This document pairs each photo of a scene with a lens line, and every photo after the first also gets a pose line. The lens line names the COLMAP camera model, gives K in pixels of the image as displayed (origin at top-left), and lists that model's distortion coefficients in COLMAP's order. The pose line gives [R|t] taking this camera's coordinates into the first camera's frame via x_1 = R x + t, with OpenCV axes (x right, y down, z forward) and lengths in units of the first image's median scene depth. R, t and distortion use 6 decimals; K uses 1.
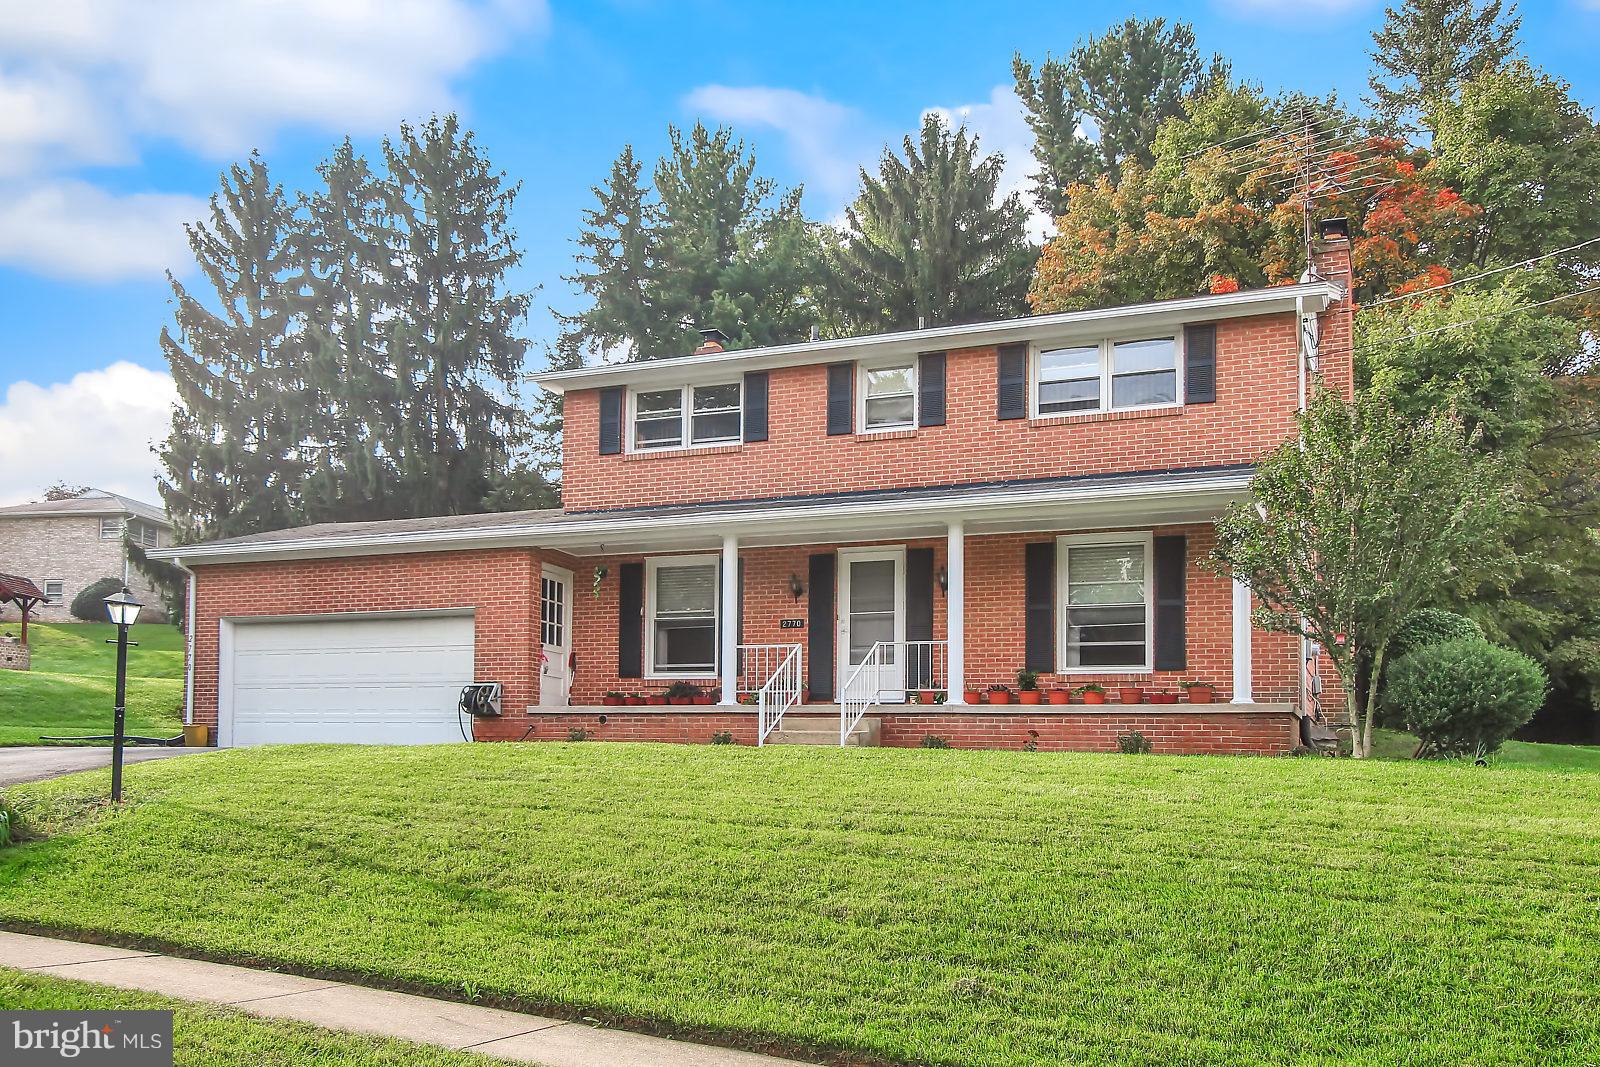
lens RADIAL K [[1554.0, 0, 799.9], [0, 1554.0, 570.4], [0, 0, 1]] dist [0.017249, 0.009382]
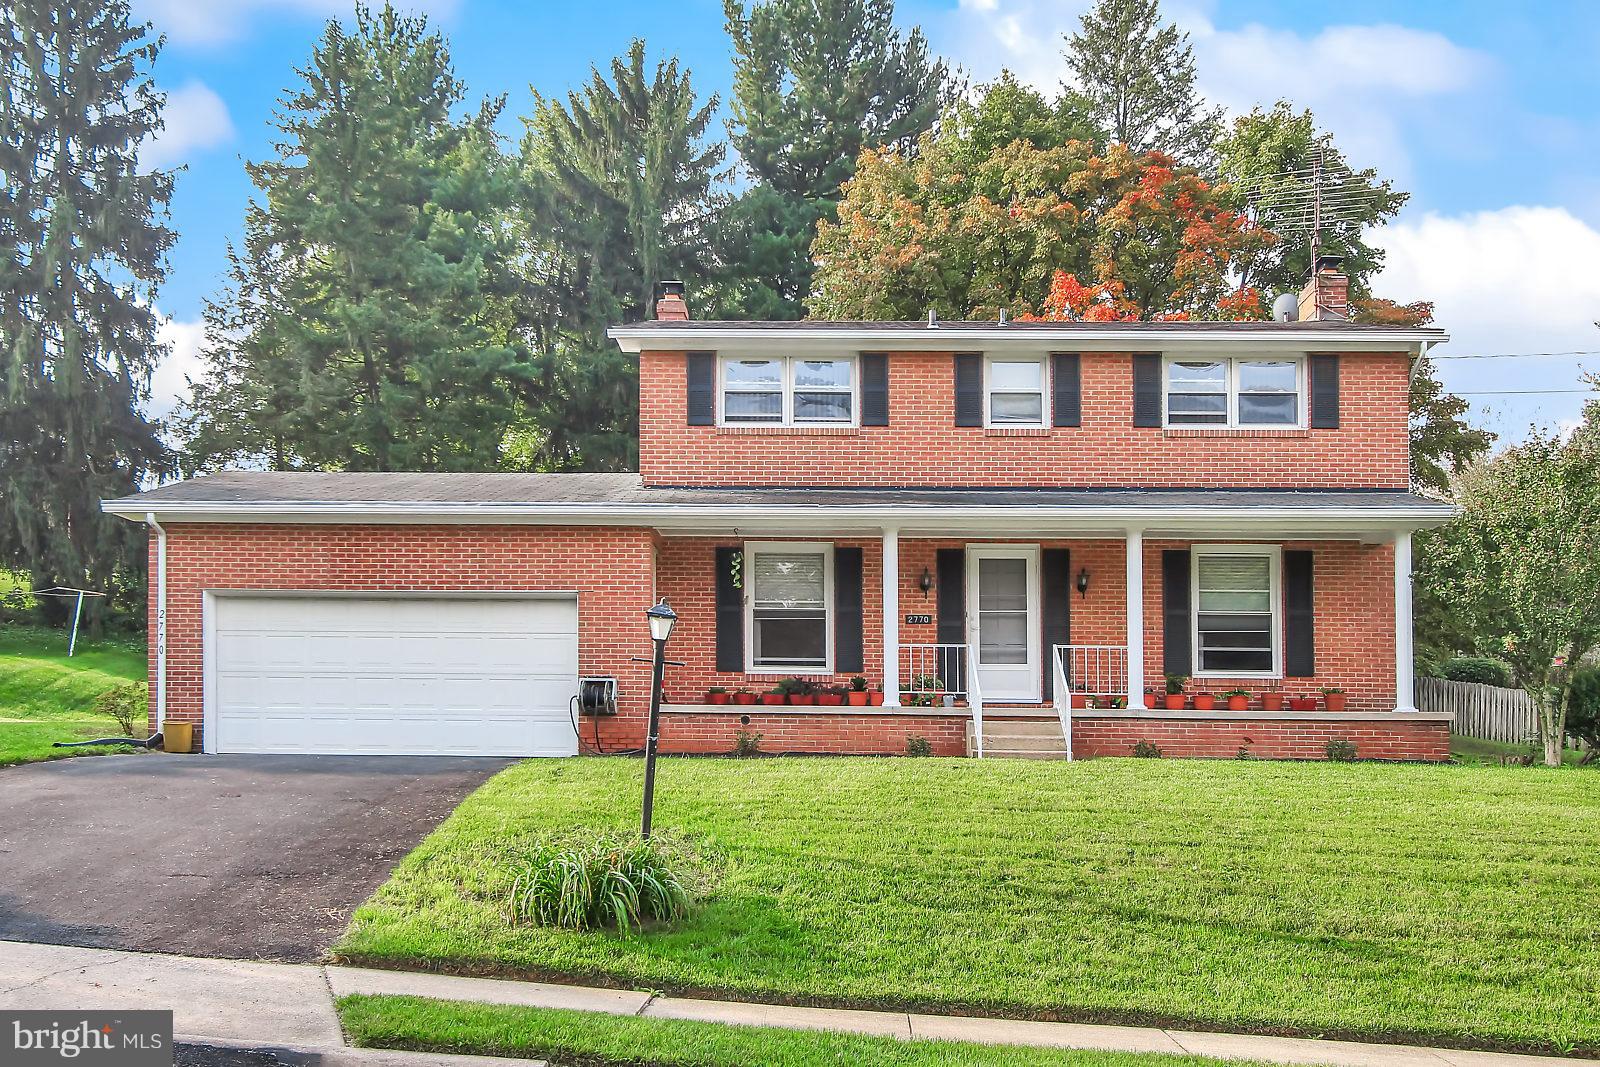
lens RADIAL K [[1674.1, 0, 800.0], [0, 1674.1, 533.5], [0, 0, 1]] dist [0.010440, 0.002687]
pose [[0.907169, 0.041803, 0.418686, -0.517342], [-0.050453, 0.998680, 0.009605, -0.025684], [-0.417732, -0.029837, 0.908080, 0.089224]]
